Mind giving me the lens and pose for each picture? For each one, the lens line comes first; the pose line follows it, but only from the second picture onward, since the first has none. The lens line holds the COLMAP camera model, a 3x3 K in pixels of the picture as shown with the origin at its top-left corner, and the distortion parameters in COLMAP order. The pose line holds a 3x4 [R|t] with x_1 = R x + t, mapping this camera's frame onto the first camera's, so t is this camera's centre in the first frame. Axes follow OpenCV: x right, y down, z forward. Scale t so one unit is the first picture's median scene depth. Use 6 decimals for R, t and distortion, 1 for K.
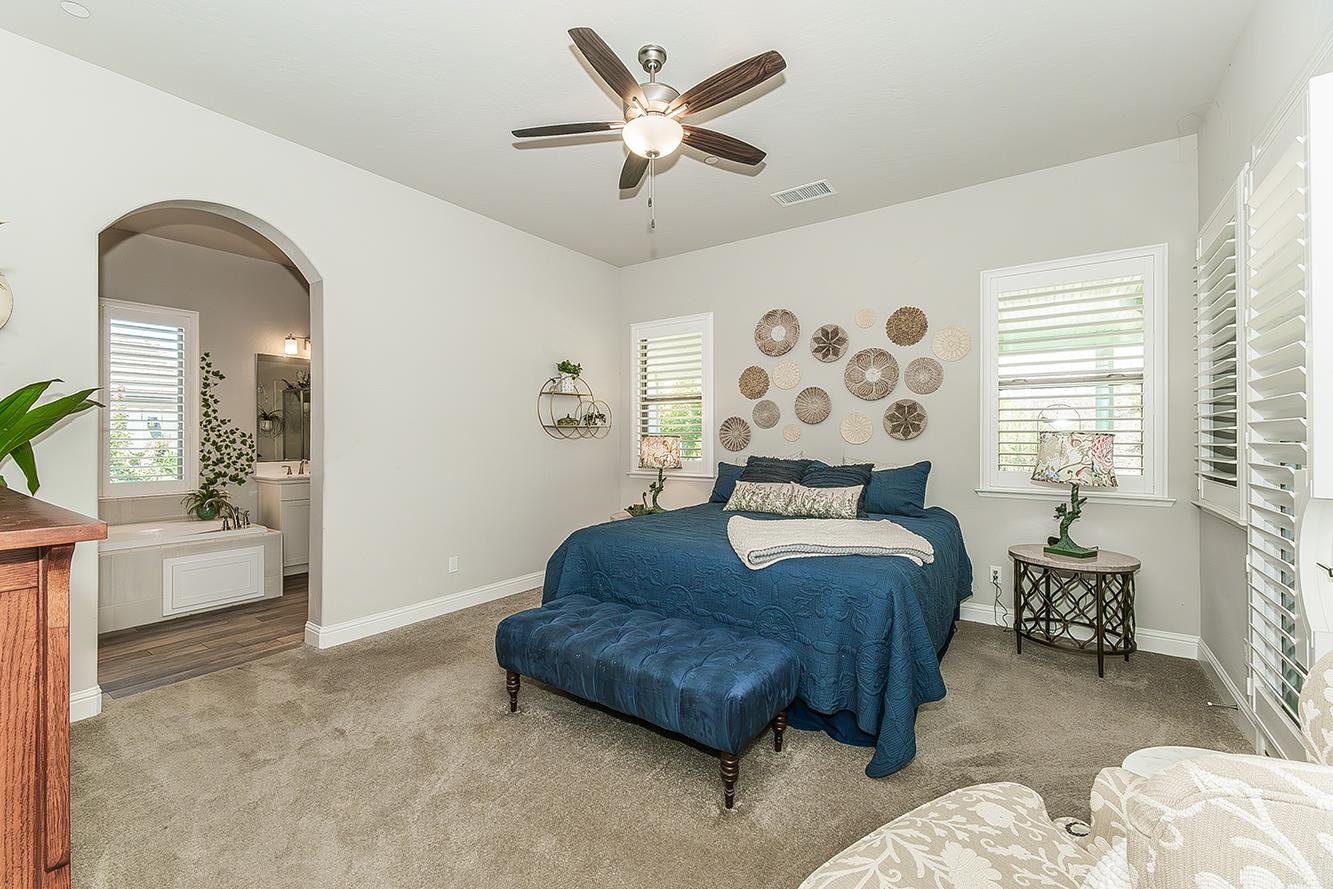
lens RADIAL K [[563.6, 0, 663.2], [0, 563.6, 442.6], [0, 0, 1]] dist [0.004039, -0.000407]
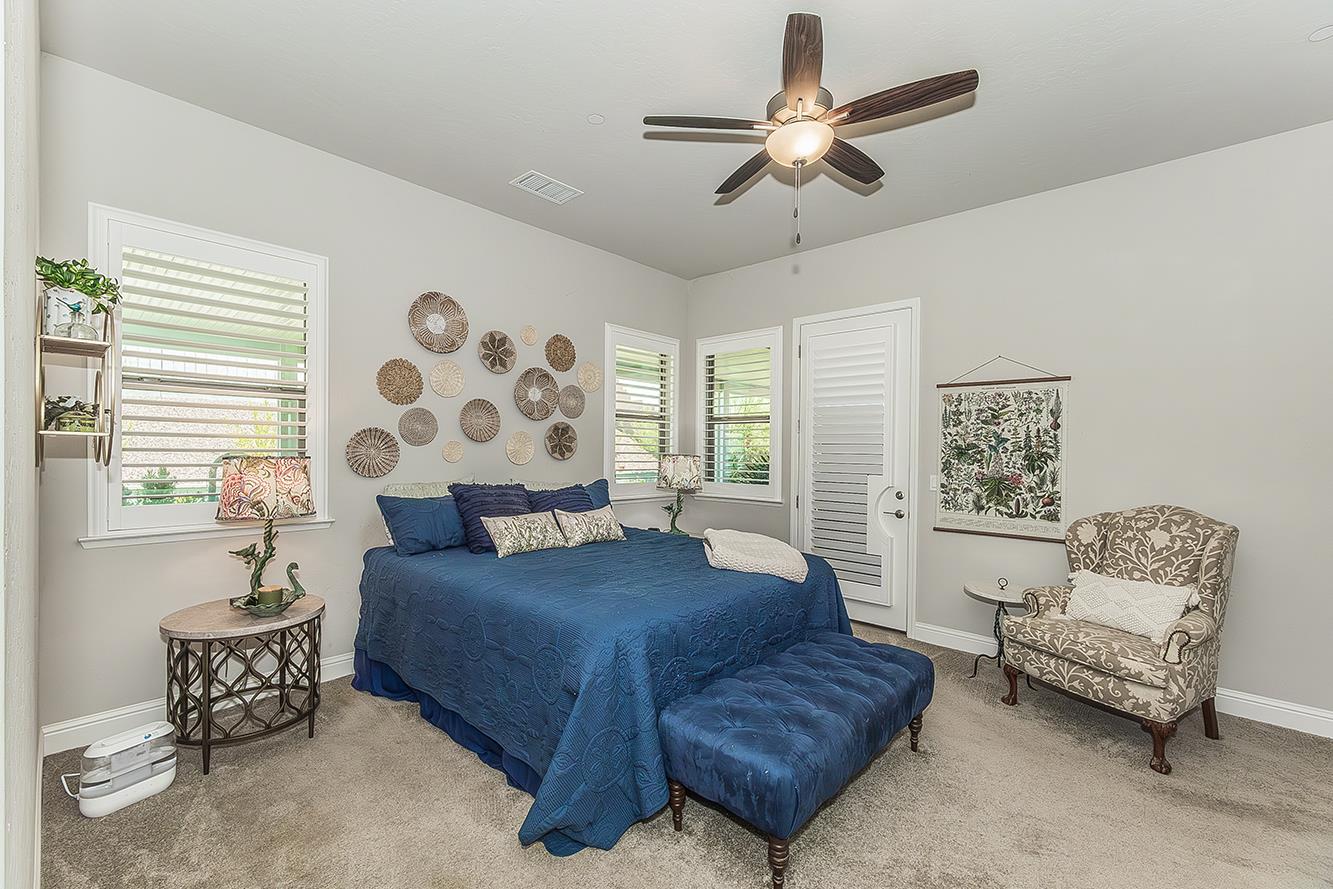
lens RADIAL K [[563.6, 0, 663.7], [0, 563.6, 445.3], [0, 0, 1]] dist [0.004039, -0.000407]
pose [[0.129329, 0.013889, 0.991504, -0.569112], [-0.000786, 0.999903, -0.013904, -0.017089], [-0.991601, 0.001019, 0.129327, 0.641784]]
